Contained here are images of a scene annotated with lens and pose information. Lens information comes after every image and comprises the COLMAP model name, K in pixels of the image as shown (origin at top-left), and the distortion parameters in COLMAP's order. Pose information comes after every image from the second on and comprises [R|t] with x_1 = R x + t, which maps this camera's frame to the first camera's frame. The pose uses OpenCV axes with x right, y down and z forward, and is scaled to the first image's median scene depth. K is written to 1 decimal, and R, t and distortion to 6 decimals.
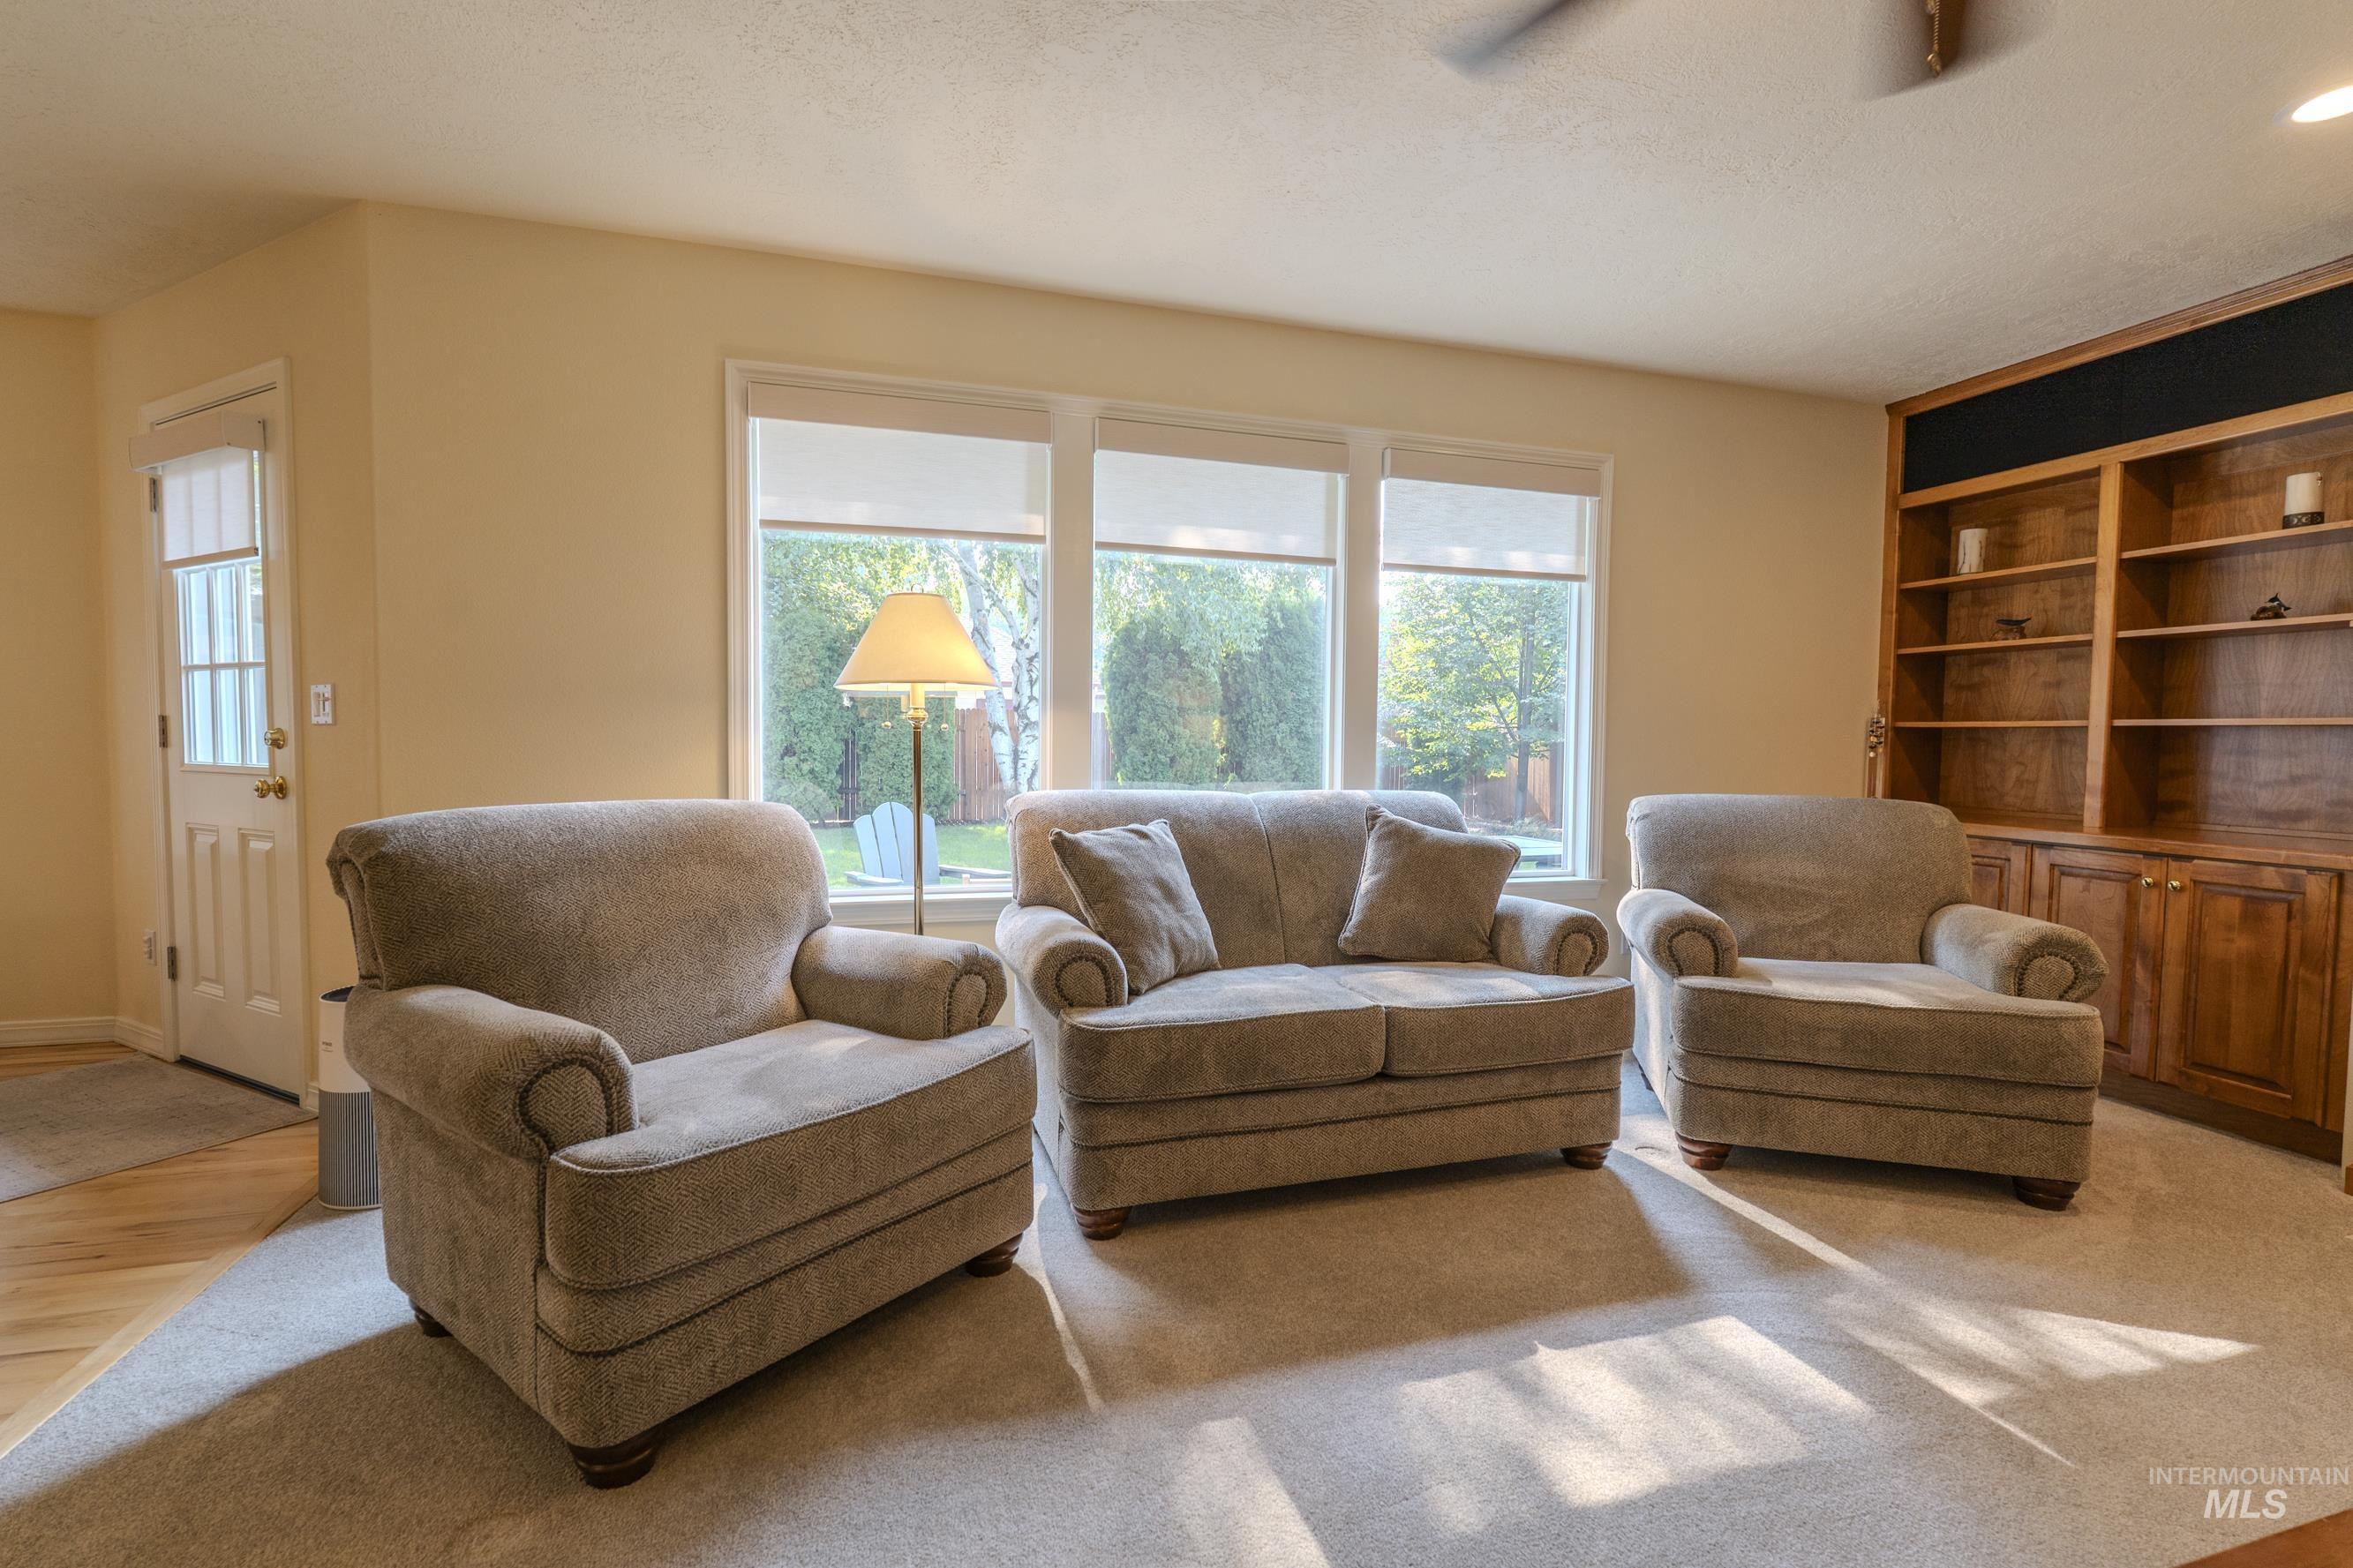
lens RADIAL K [[1033.0, 0, 1185.5], [0, 1033.0, 788.2], [0, 0, 1]] dist [-0.008799, 0.000767]
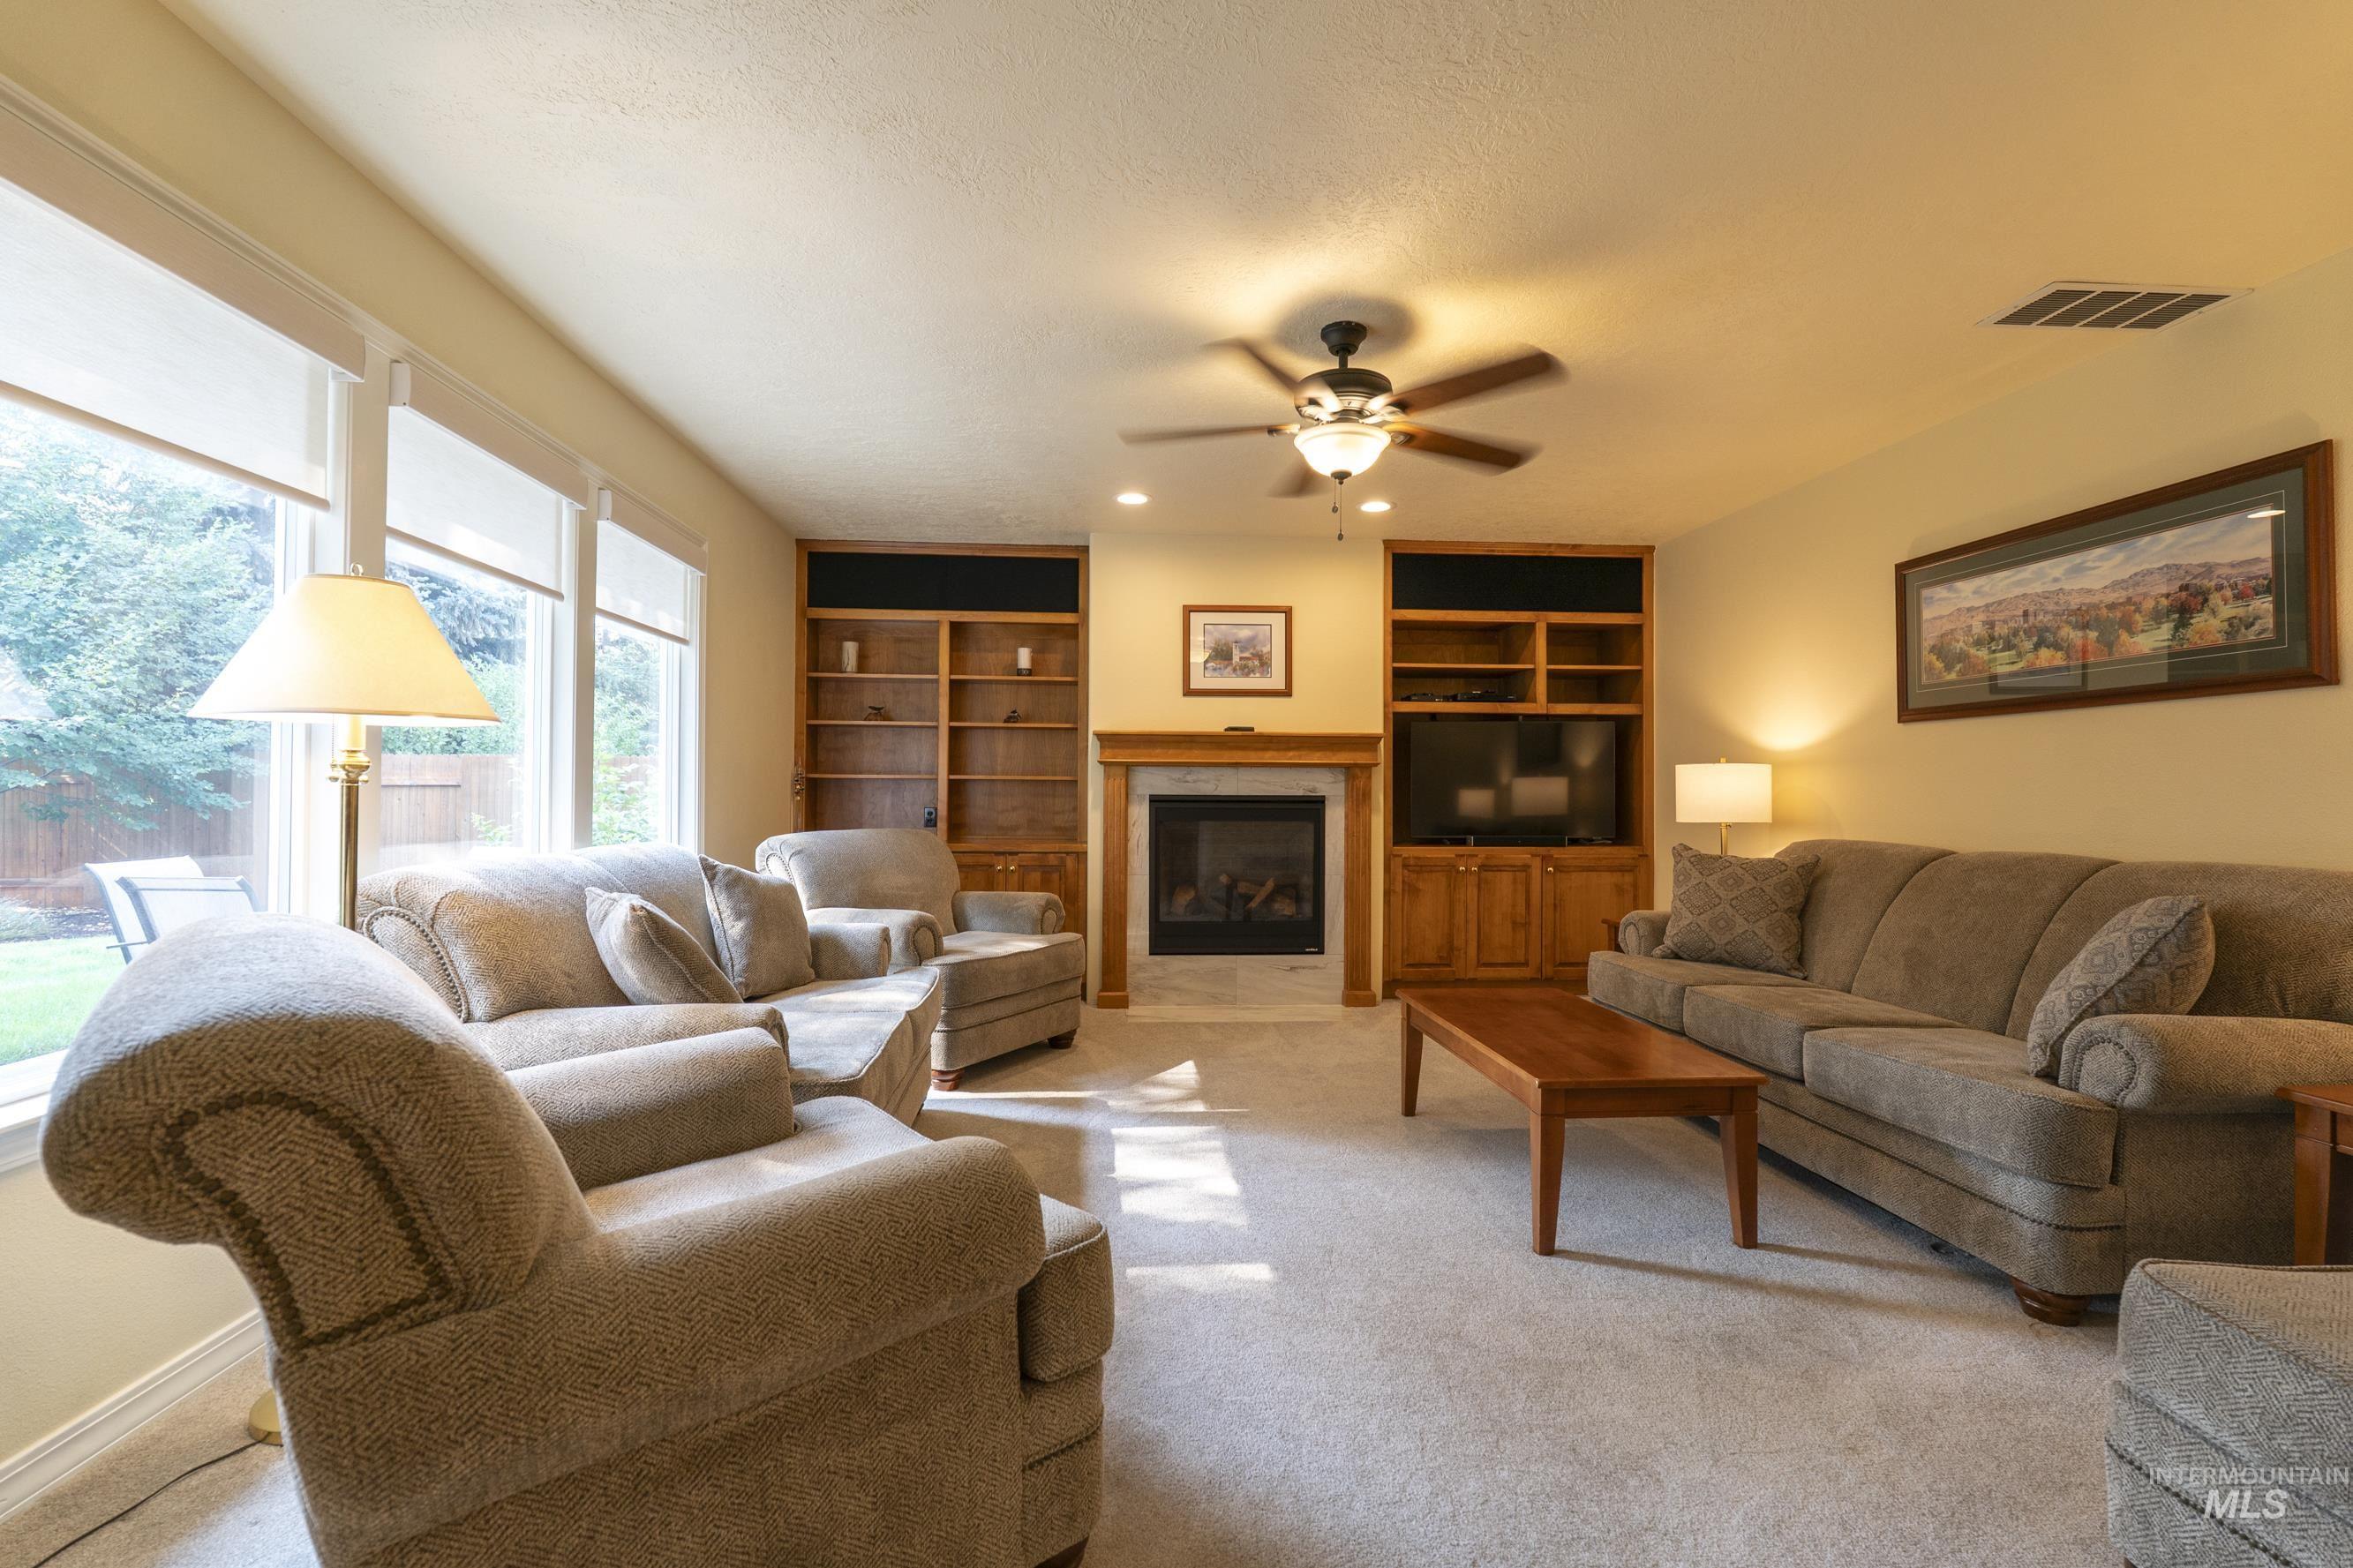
lens RADIAL K [[1033.0, 0, 1192.7], [0, 1033.0, 779.8], [0, 0, 1]] dist [-0.008799, 0.000767]
pose [[0.192289, 0.002131, 0.981336, -0.686267], [0.043392, 0.999001, -0.010671, -0.026249], [-0.980379, 0.044634, 0.192005, 0.310825]]
